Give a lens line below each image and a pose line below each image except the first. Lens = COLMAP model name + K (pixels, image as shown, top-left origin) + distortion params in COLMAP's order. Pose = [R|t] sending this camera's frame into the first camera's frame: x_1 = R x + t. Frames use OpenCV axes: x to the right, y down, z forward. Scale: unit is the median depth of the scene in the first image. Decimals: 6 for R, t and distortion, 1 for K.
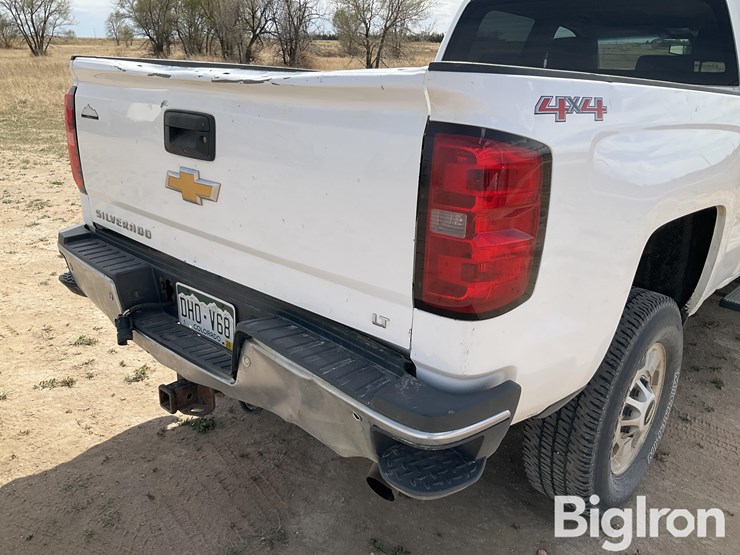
lens RADIAL K [[619.2, 0, 370.6], [0, 619.2, 277.9], [0, 0, 1]] dist [0.041093, -0.056886]
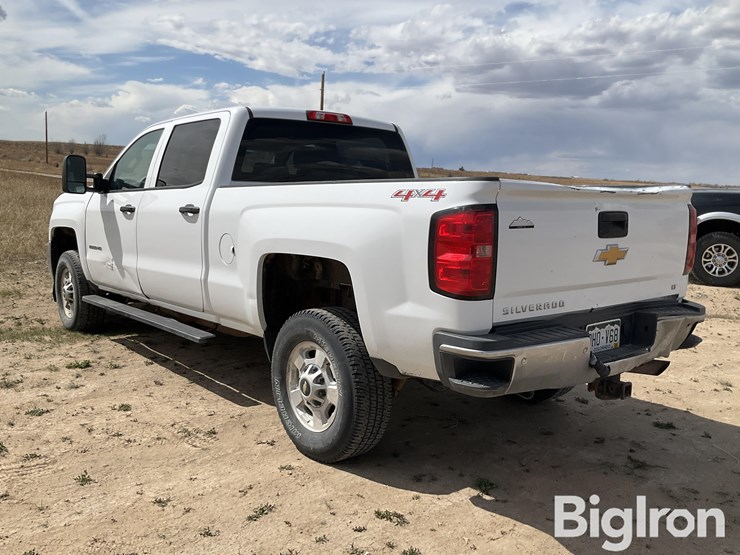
lens RADIAL K [[710.8, 0, 355.3], [0, 710.8, 272.9], [0, 0, 1]] dist [0.011018, 0.000000]
pose [[0.135193, -0.145431, 0.980088, -1.982284], [0.297832, 0.949388, 0.099793, -0.435377], [-0.944997, 0.278410, 0.171664, 1.168090]]
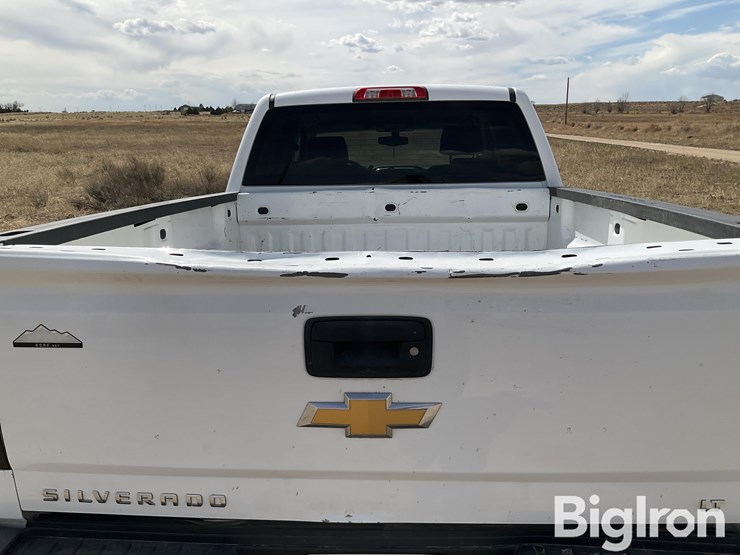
lens RADIAL K [[619.2, 0, 363.2], [0, 619.2, 277.2], [0, 0, 1]] dist [0.041093, -0.056886]
pose [[0.770885, -0.181143, 0.610674, -0.609161], [0.243462, 0.969710, -0.019692, -0.252292], [-0.588610, 0.163856, 0.791637, 0.365707]]
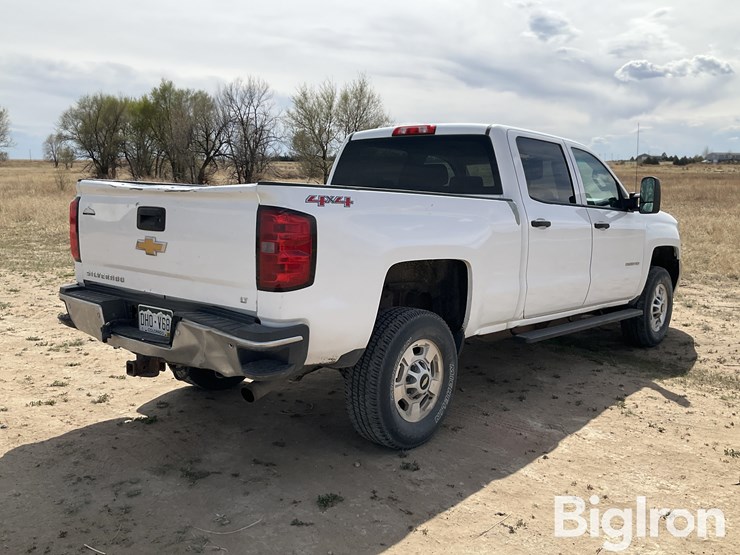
lens RADIAL K [[710.8, 0, 384.1], [0, 710.8, 277.9], [0, 0, 1]] dist [0.011018, 0.000000]
pose [[0.997876, -0.013754, 0.063668, 0.233098], [0.026254, 0.979463, -0.199905, 0.336767], [-0.059611, 0.201152, 0.977745, -0.950997]]
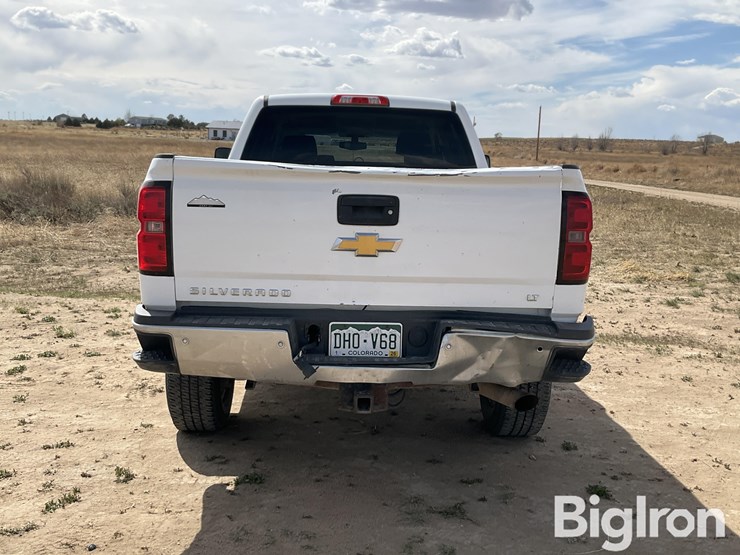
lens RADIAL K [[799.1, 0, 358.7], [0, 799.1, 264.2], [0, 0, 1]] dist [0.002262, 0.000000]
pose [[0.715155, -0.091176, 0.692993, -1.391807], [0.218004, 0.971095, -0.097210, 0.062802], [-0.664099, 0.220595, 0.714360, -0.264036]]
